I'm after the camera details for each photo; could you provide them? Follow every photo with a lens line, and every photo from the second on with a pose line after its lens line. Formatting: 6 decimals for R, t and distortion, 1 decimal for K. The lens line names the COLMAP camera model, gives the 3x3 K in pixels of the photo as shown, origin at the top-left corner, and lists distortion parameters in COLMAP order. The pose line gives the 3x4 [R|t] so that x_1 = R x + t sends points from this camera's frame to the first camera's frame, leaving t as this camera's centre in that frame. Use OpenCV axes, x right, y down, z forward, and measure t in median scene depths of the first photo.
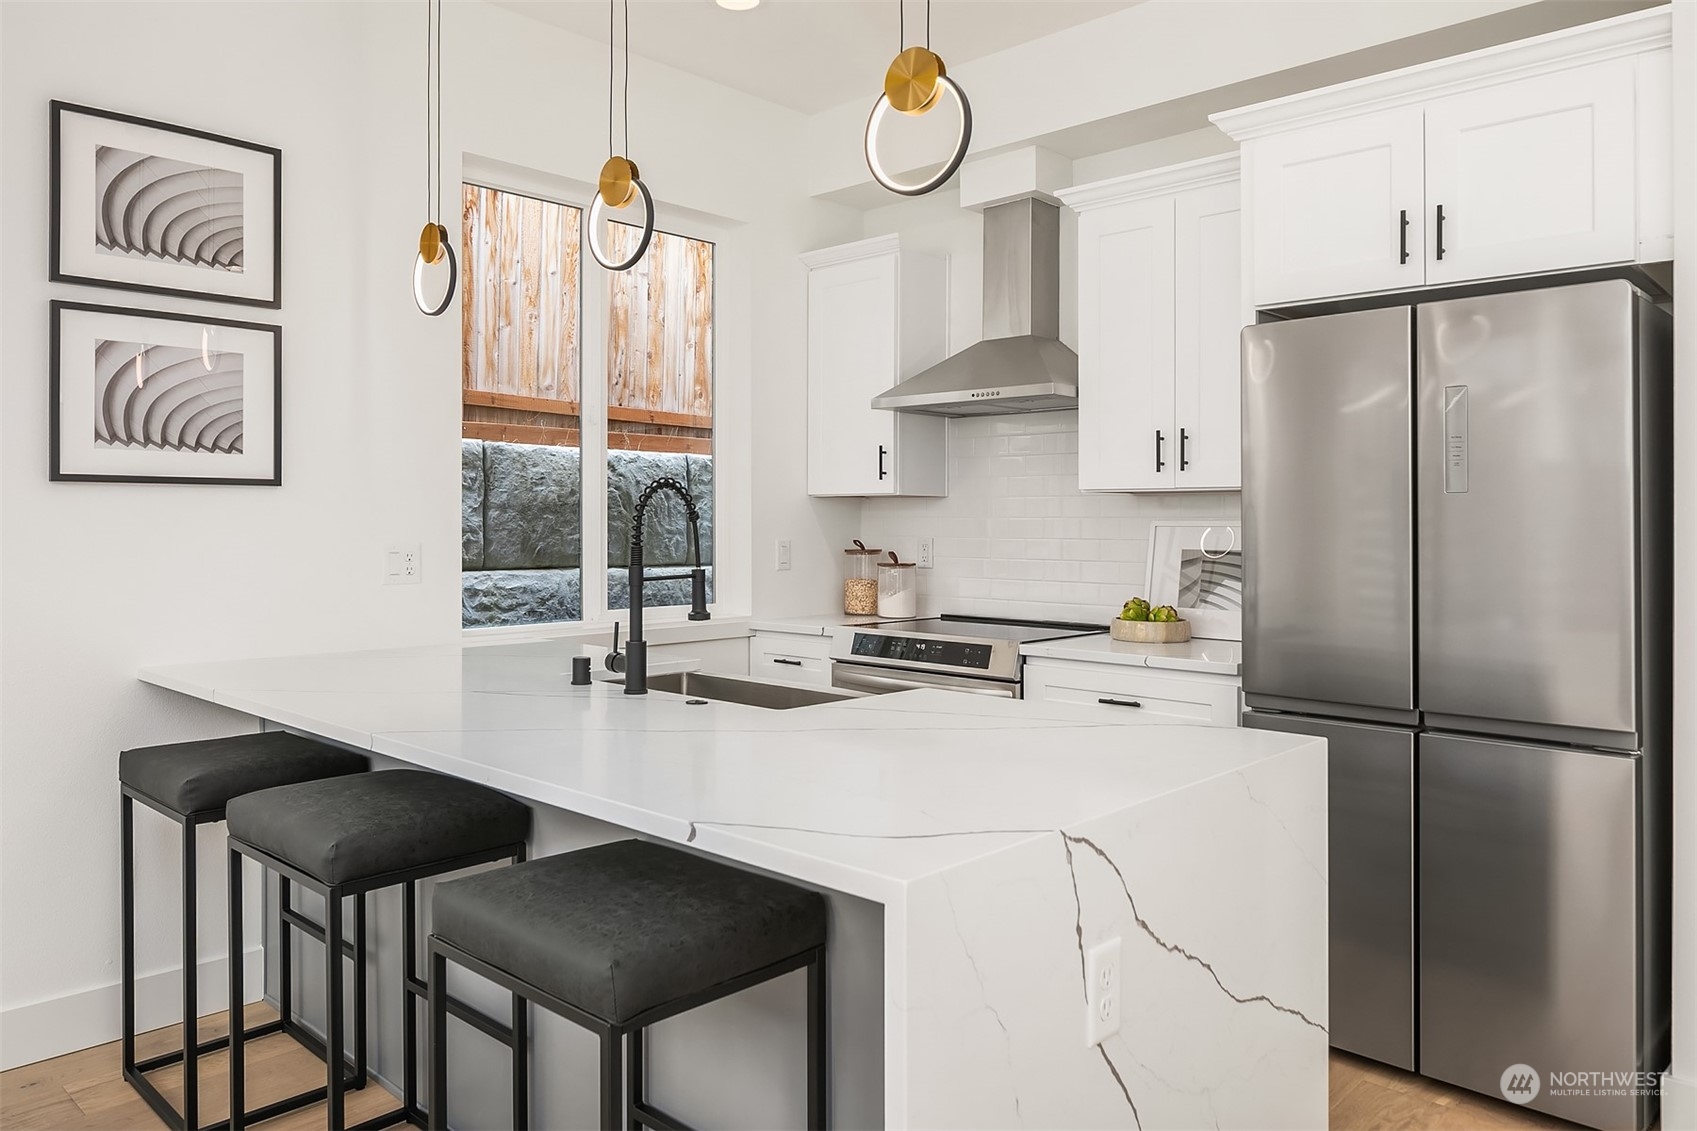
lens RADIAL K [[1173.1, 0, 839.7], [0, 1173.1, 517.0], [0, 0, 1]] dist [-0.006679, -0.003956]
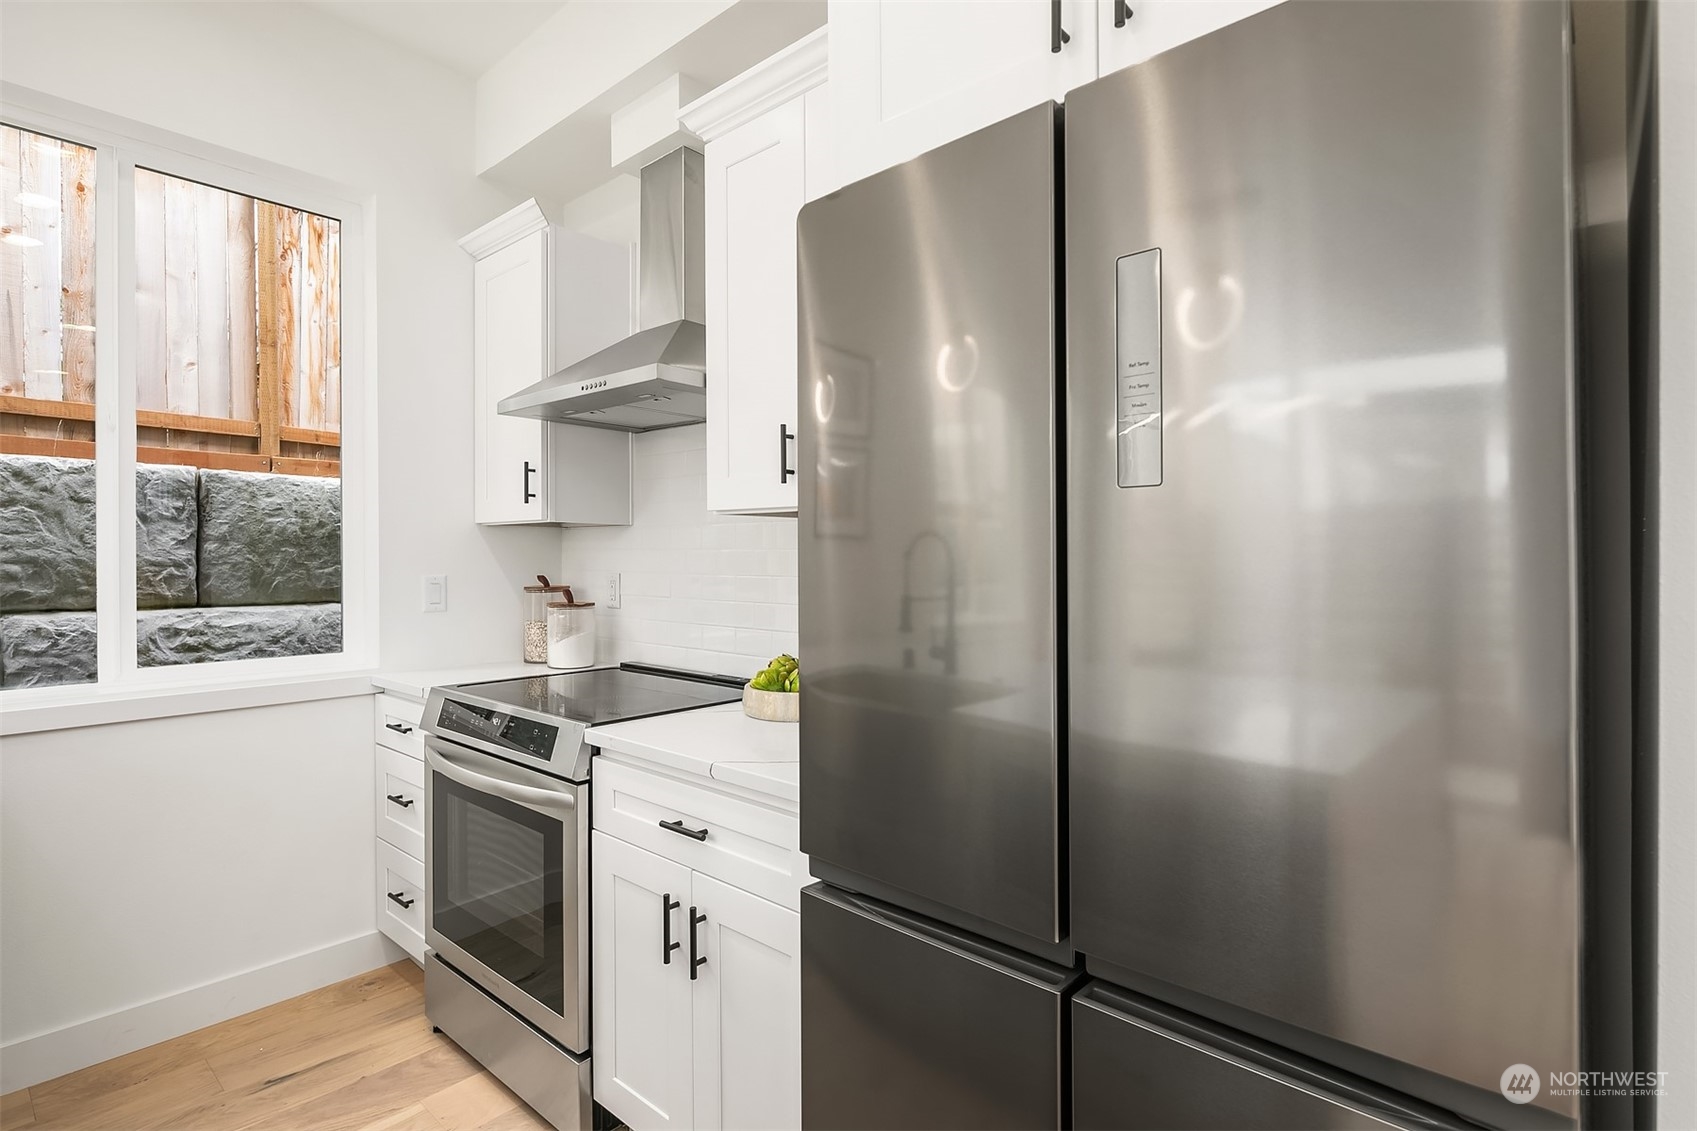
lens RADIAL K [[839.6, 0, 849.7], [0, 839.6, 554.7], [0, 0, 1]] dist [-0.001489, -0.000248]
pose [[0.999170, -0.001178, 0.040725, 0.185321], [0.001029, 0.999993, 0.003672, 0.001749], [-0.040729, -0.003627, 0.999164, 0.313542]]
